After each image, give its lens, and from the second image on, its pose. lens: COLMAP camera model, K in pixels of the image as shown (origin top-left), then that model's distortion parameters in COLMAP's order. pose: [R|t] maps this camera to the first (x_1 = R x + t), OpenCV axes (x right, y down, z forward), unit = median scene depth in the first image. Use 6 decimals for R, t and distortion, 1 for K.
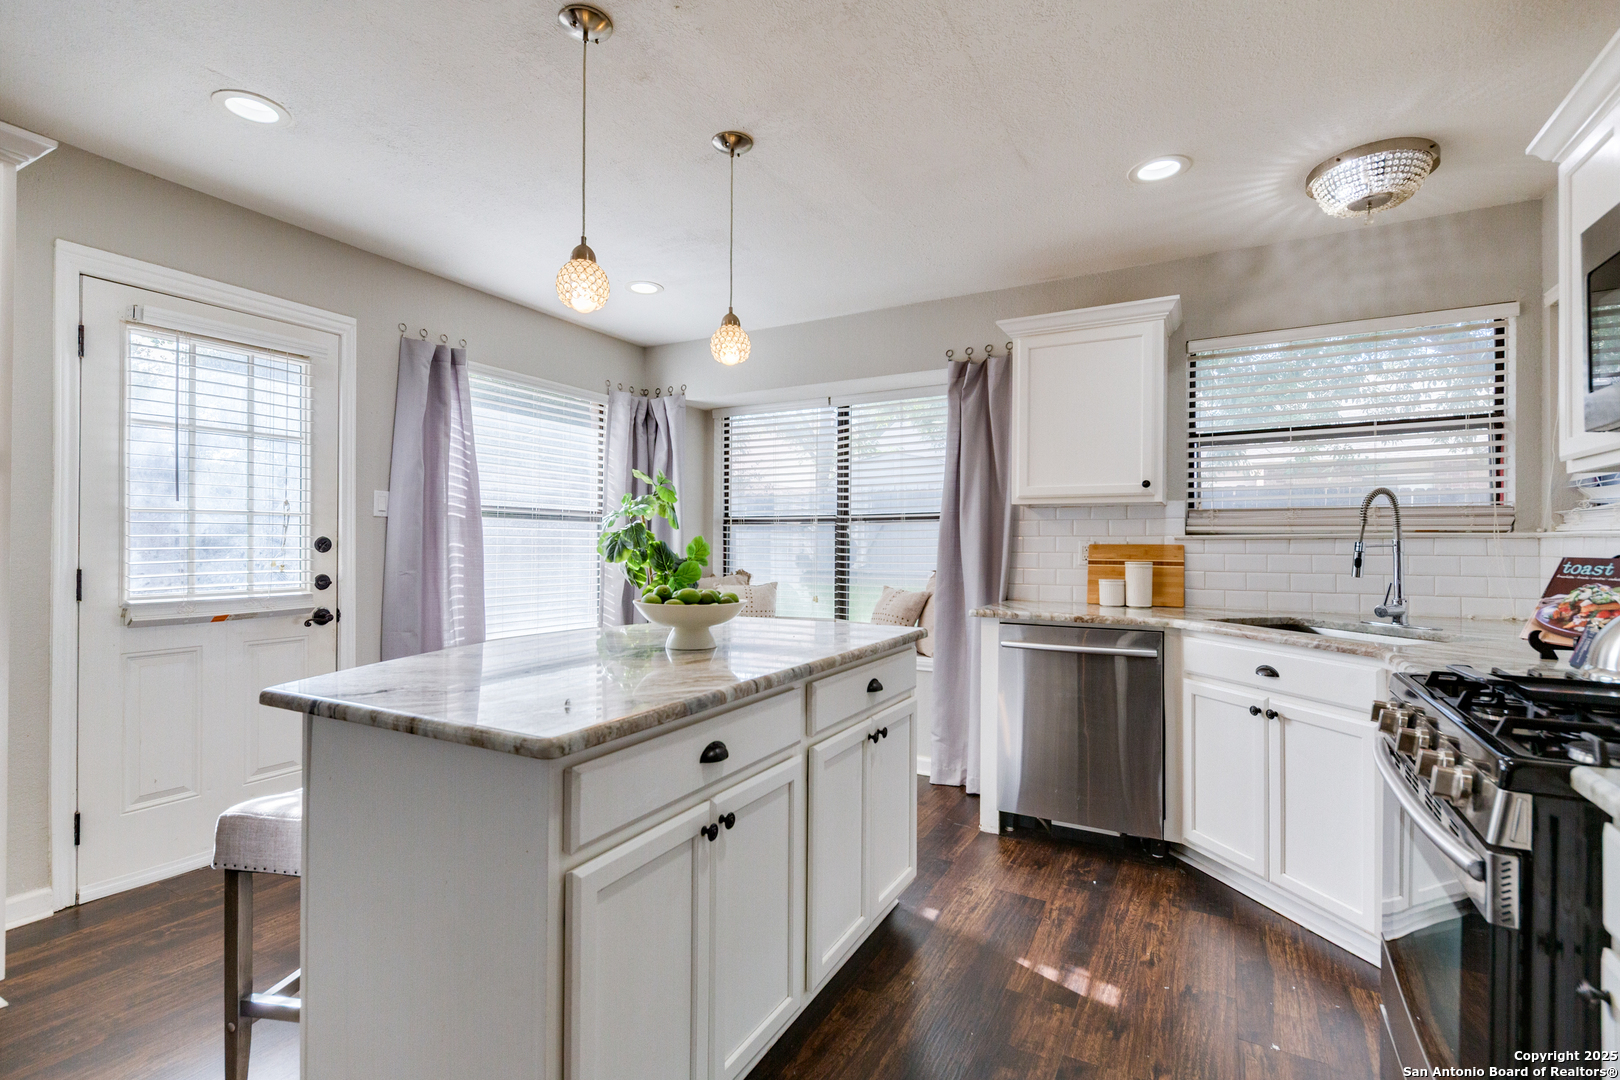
lens RADIAL K [[745.4, 0, 834.7], [0, 745.4, 540.1], [0, 0, 1]] dist [0.016027, -0.009189]
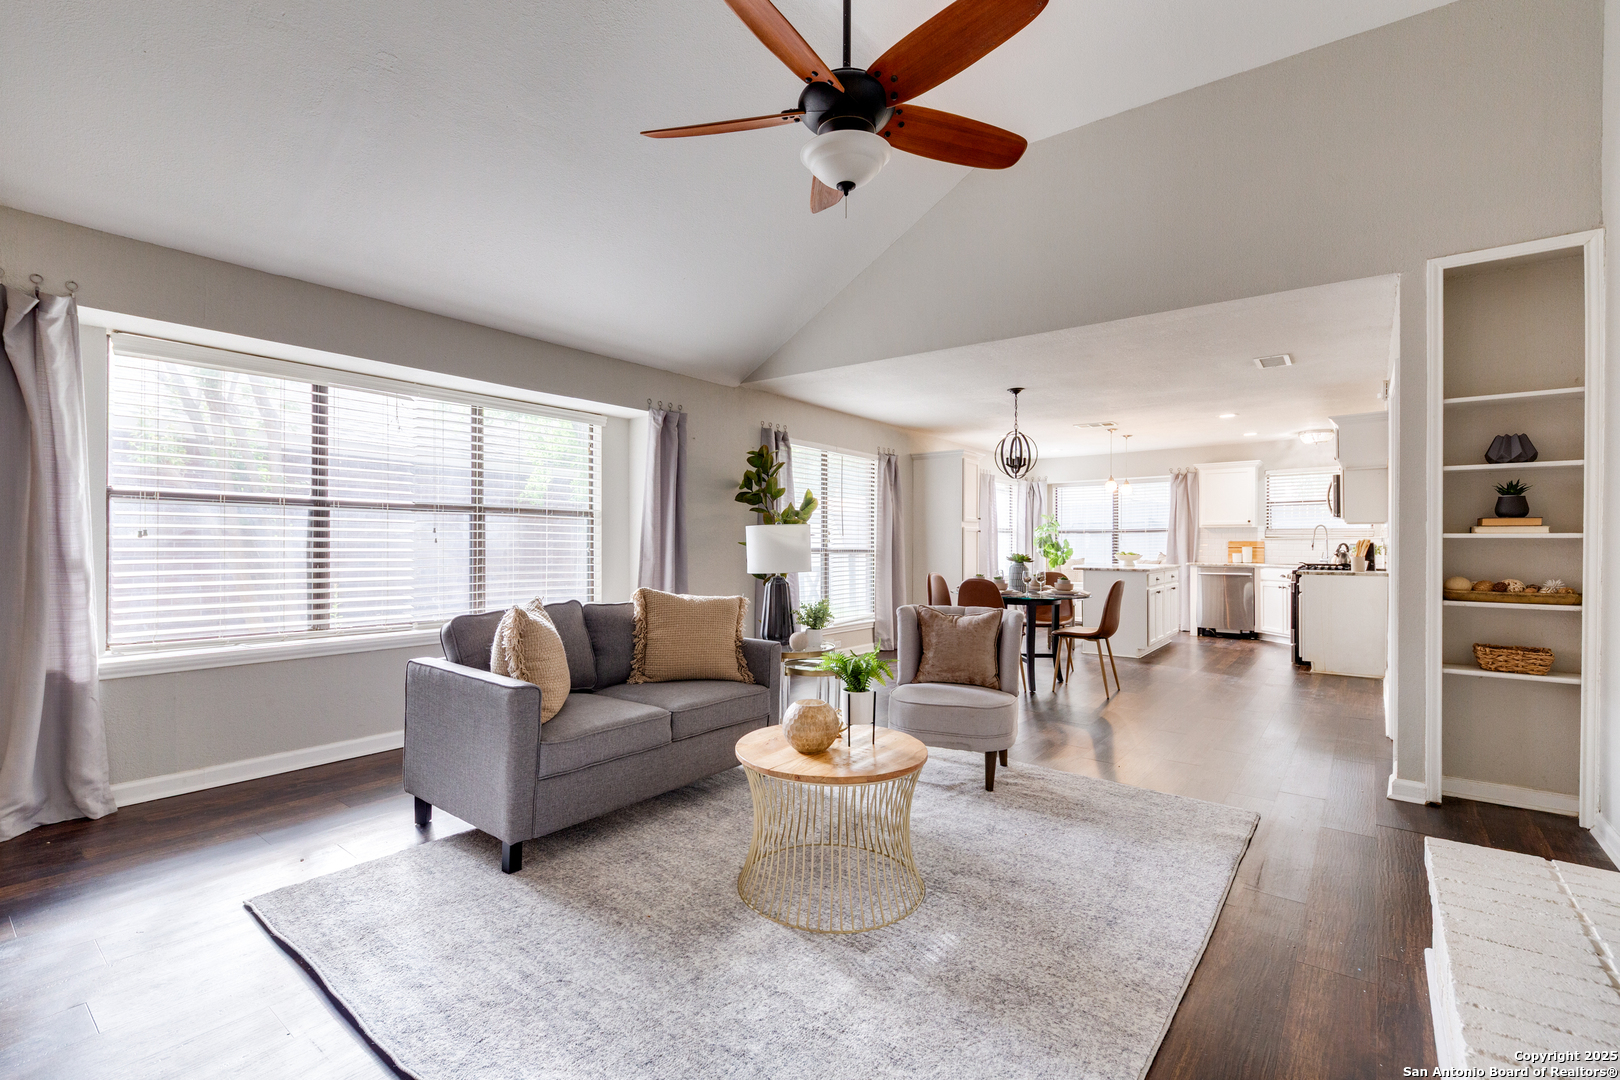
lens RADIAL K [[725.5, 0, 810.0], [0, 725.5, 540.0], [0, 0, 1]] dist [0.011116, -0.006963]
pose [[0.985390, -0.000692, -0.170310, -0.798734], [0.000691, 1.000000, -0.000065, 0.000830], [0.170310, -0.000054, 0.985390, -2.107483]]
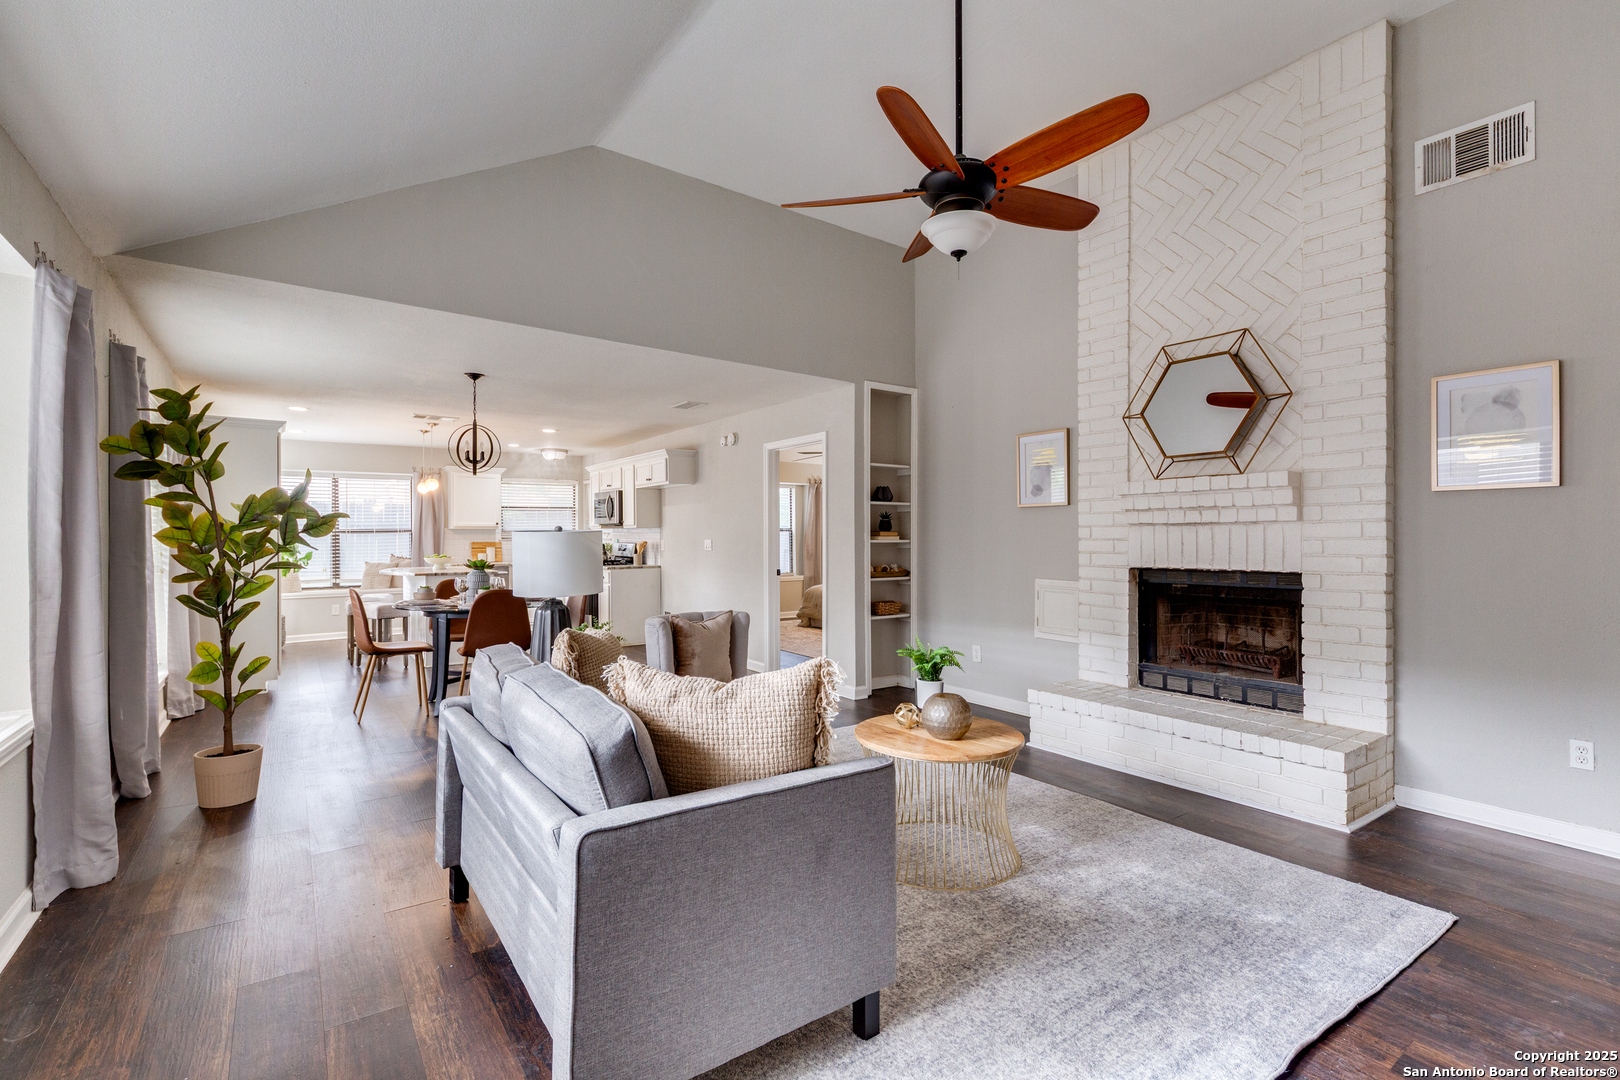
lens RADIAL K [[725.5, 0, 810.0], [0, 725.5, 540.0], [0, 0, 1]] dist [0.011116, -0.006963]
pose [[0.437686, -0.005437, 0.899111, -1.786749], [0.001131, 0.999984, 0.005496, -0.017649], [-0.899127, -0.001389, 0.437685, -1.576251]]
